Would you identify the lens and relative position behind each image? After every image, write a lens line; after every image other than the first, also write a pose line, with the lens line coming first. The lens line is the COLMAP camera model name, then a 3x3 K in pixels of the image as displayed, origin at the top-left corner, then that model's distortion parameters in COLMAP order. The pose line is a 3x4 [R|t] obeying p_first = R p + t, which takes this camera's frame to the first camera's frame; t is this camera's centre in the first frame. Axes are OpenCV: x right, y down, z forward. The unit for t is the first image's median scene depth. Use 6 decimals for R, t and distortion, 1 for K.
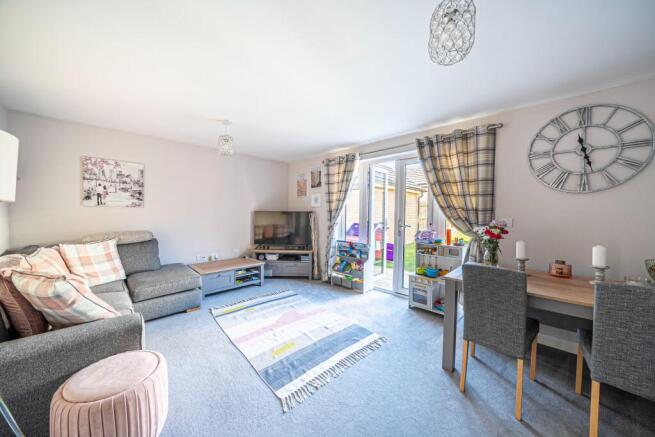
lens RADIAL K [[225.9, 0, 320.9], [0, 225.9, 217.6], [0, 0, 1]] dist [-0.016972, -0.000100]
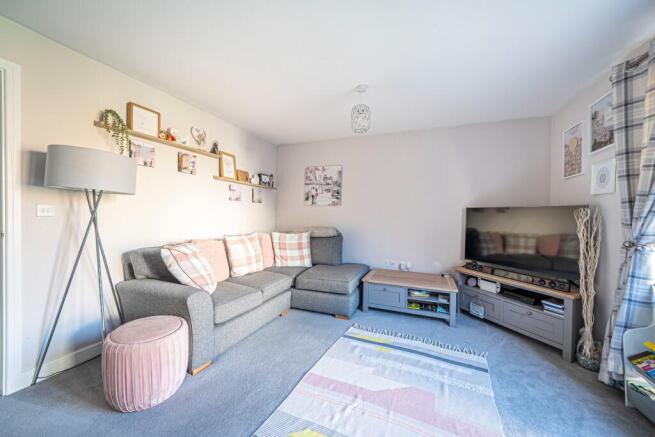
lens RADIAL K [[241.0, 0, 327.7], [0, 241.0, 218.6], [0, 0, 1]] dist [-0.011690, 0.000119]
pose [[0.394274, 0.011555, -0.918920, 0.255723], [-0.031325, 0.999509, -0.000872, 0.019947], [0.918459, 0.029129, 0.394443, 0.511595]]
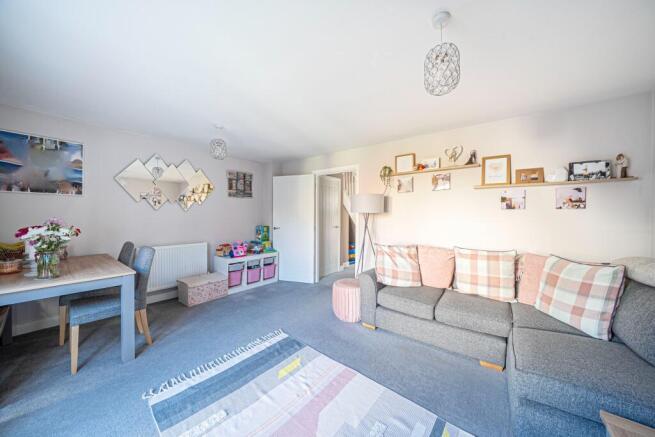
lens RADIAL K [[225.9, 0, 324.9], [0, 225.9, 217.6], [0, 0, 1]] dist [-0.016972, -0.000100]
pose [[-0.989713, -0.015638, -0.142209, -0.108864], [-0.018763, 0.999610, 0.020665, -0.021349], [0.141830, 0.023121, -0.989621, 1.249116]]
